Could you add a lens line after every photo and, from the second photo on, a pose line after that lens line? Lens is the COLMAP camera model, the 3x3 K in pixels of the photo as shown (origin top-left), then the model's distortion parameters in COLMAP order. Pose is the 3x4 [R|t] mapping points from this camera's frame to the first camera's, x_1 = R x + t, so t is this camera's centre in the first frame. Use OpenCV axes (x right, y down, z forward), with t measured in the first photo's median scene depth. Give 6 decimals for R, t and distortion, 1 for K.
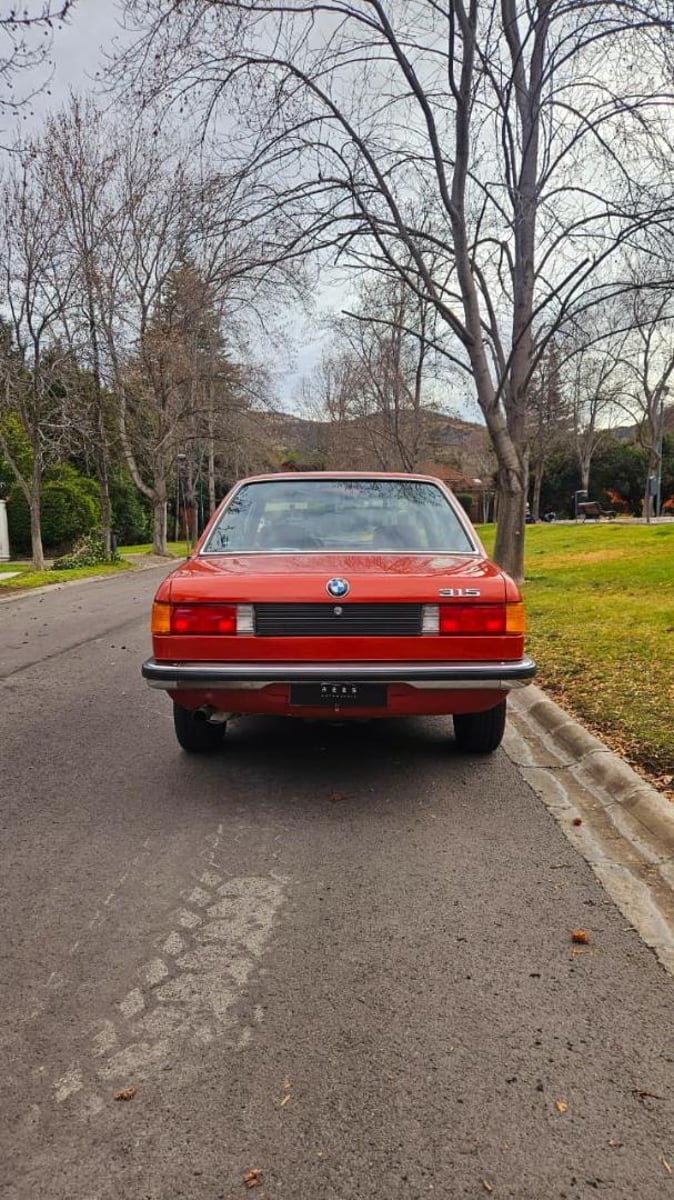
lens RADIAL K [[826.6, 0, 337.0], [0, 826.6, 600.0], [0, 0, 1]] dist [0.087024, -0.080004]
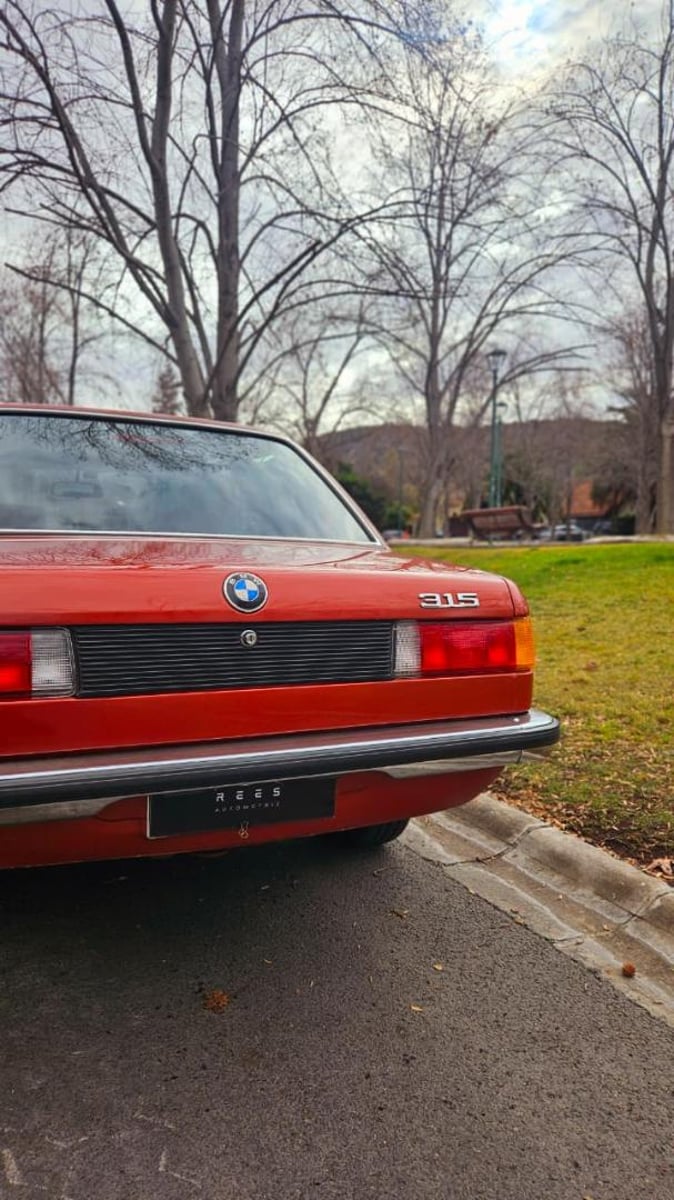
lens RADIAL K [[813.8, 0, 340.0], [0, 813.8, 607.6], [0, 0, 1]] dist [0.076844, -0.073399]
pose [[0.902482, -0.009343, 0.430627, -0.128137], [0.019295, 0.999638, -0.018749, 0.004048], [-0.430296, 0.025230, 0.902335, 0.418160]]
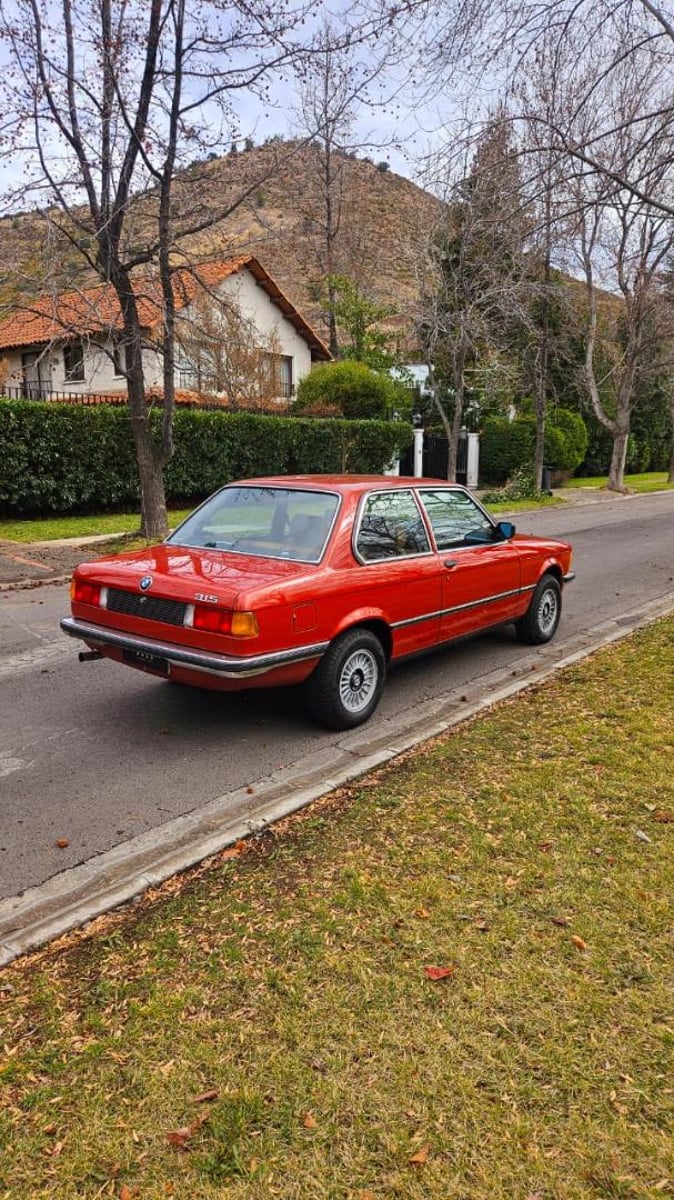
lens RADIAL K [[826.6, 0, 337.0], [0, 826.6, 600.0], [0, 0, 1]] dist [0.087024, -0.080004]
pose [[0.778267, 0.135429, -0.613156, 0.877705], [-0.072604, 0.989324, 0.126359, -0.147469], [0.623723, -0.053824, 0.779790, 0.090956]]
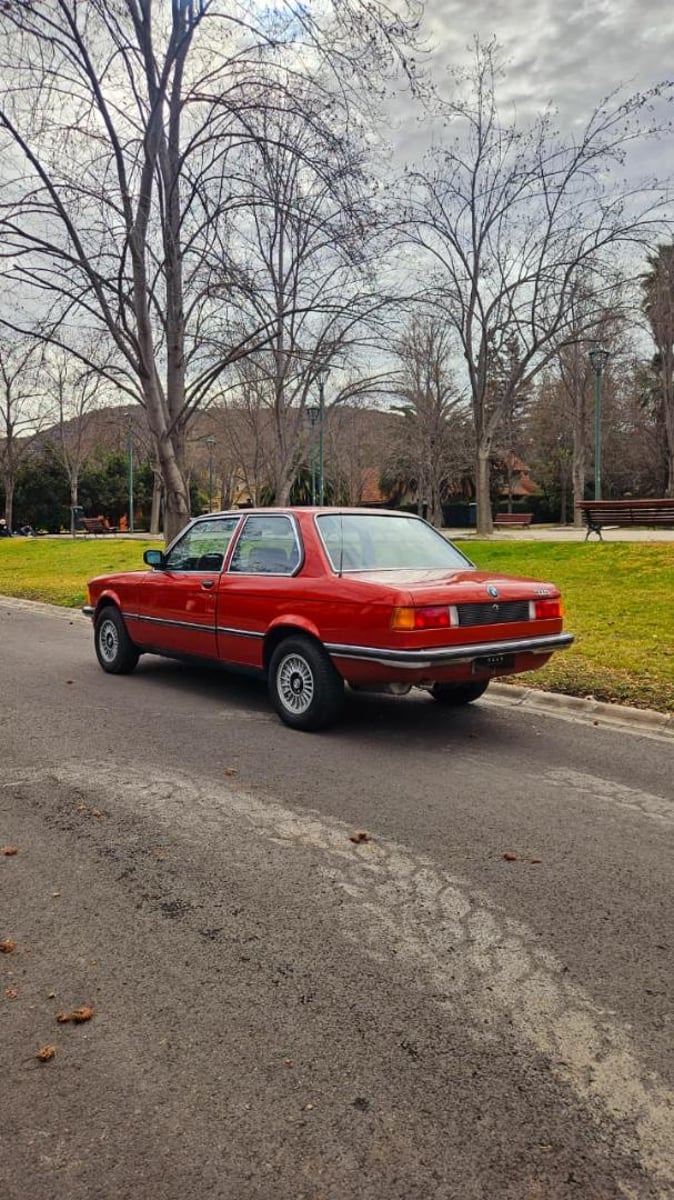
lens RADIAL K [[862.9, 0, 316.2], [0, 862.9, 601.0], [0, 0, 1]] dist [0.045769, -0.000262]
pose [[0.758947, -0.037544, 0.650069, -1.018311], [0.047876, 0.998852, 0.001792, -0.013492], [-0.649390, 0.029763, 0.759873, 0.004594]]
